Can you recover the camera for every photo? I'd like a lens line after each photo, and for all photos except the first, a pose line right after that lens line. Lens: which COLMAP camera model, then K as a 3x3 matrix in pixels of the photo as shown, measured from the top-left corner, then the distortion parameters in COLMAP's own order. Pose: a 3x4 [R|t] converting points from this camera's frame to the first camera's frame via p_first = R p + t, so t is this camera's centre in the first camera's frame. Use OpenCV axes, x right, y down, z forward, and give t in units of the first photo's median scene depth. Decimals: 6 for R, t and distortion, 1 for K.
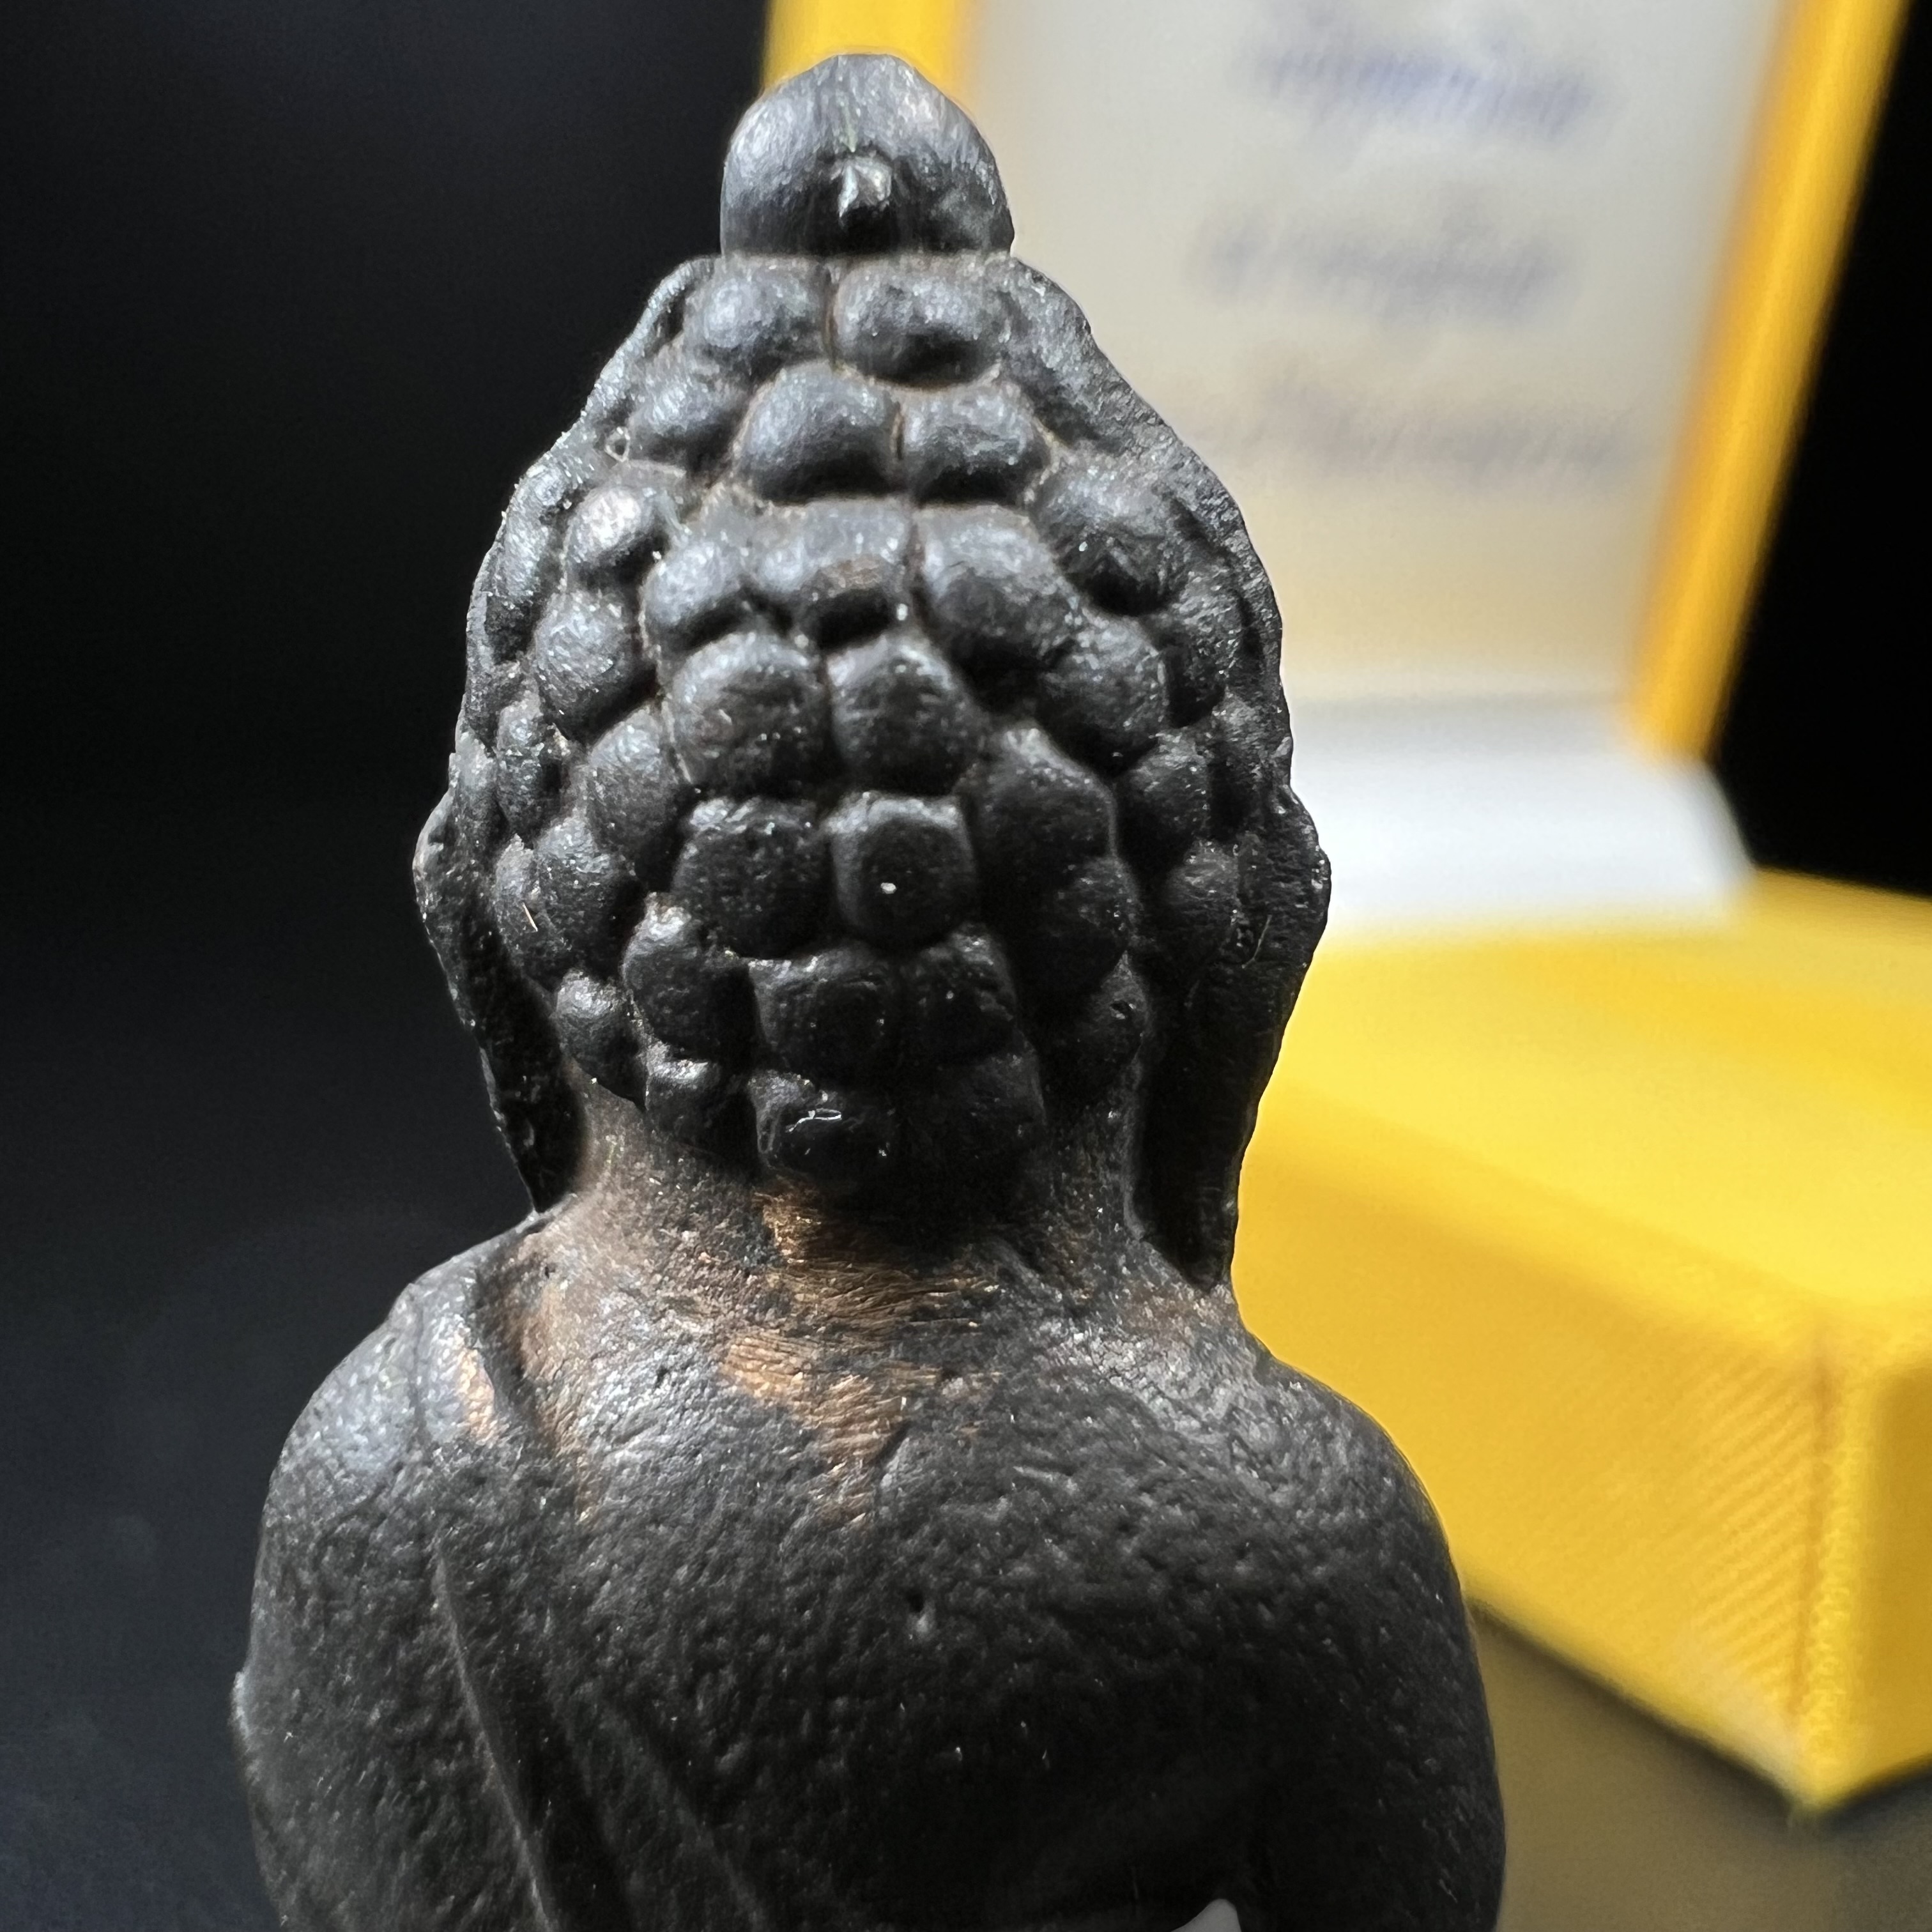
lens RADIAL K [[1695.2, 0, 1093.6], [0, 1695.2, 965.6], [0, 0, 1]] dist [-0.001926, -0.003383]
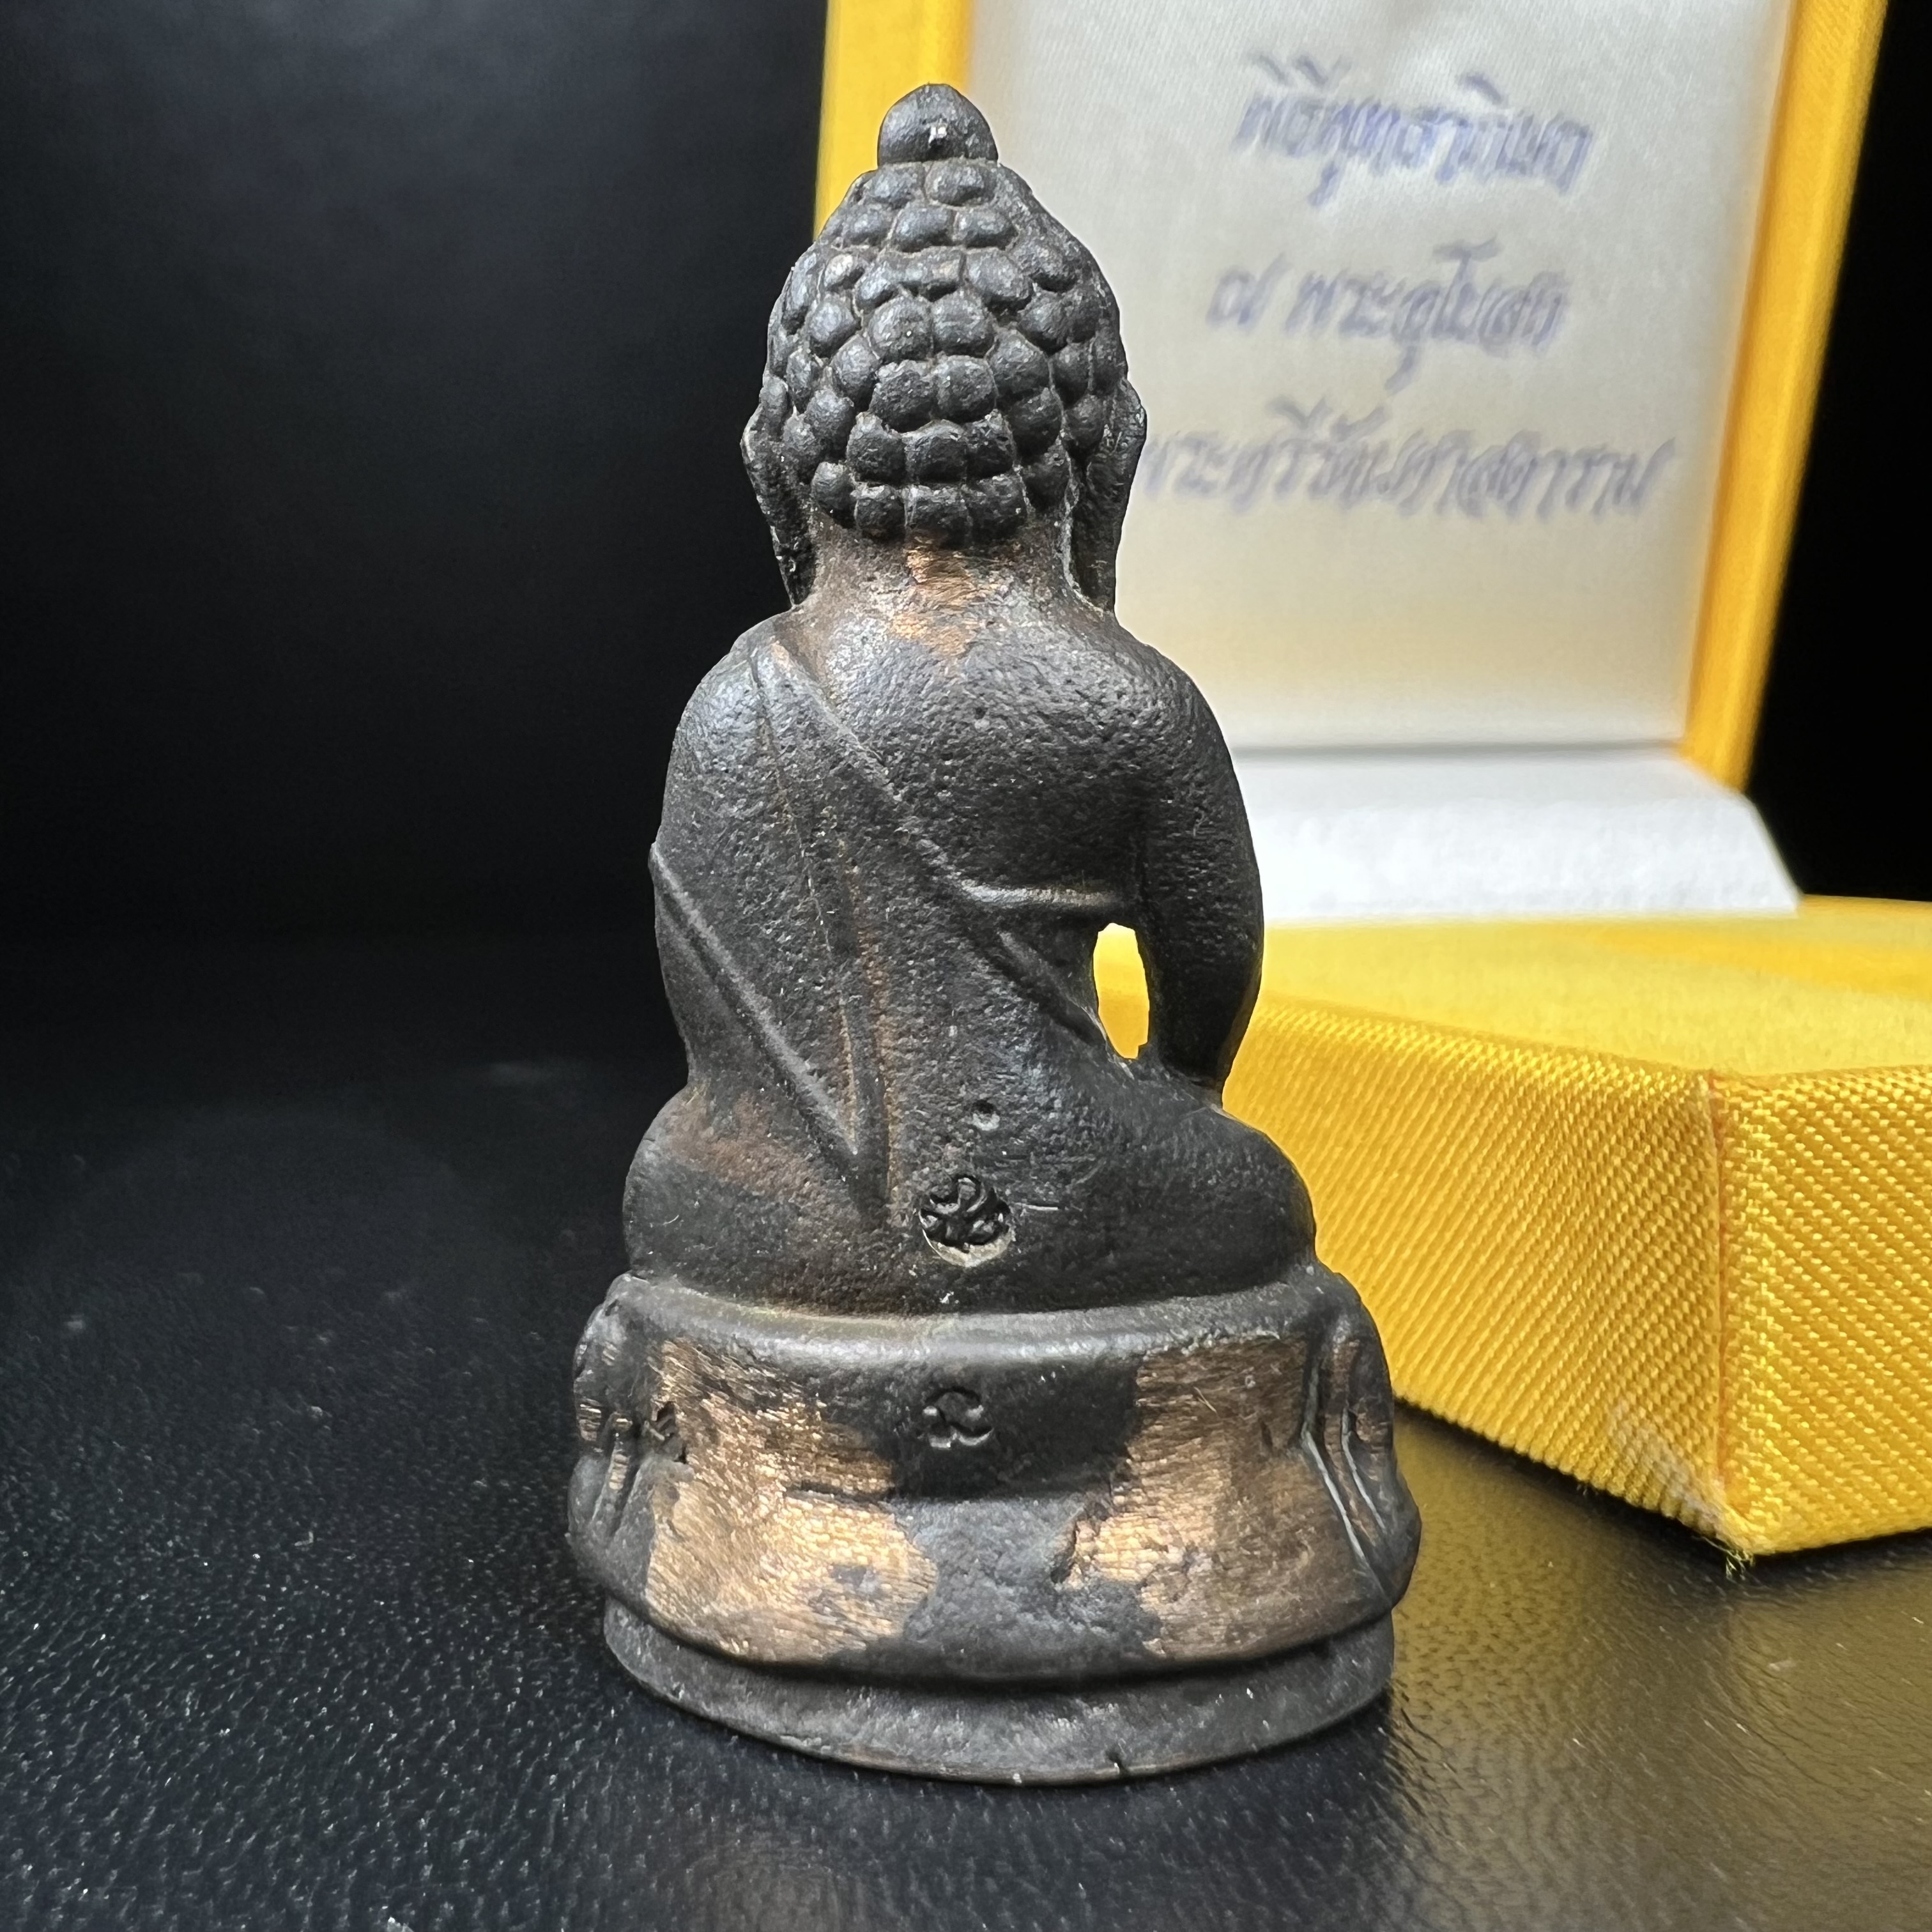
lens RADIAL K [[1976.6, 0, 966.0], [0, 1976.6, 966.0], [0, 0, 1]] dist [-0.014209, -0.013266]
pose [[0.996039, -0.043704, -0.077435, 0.069967], [0.036260, 0.994811, -0.095057, 0.973989], [0.081187, 0.091872, 0.992456, -1.643778]]
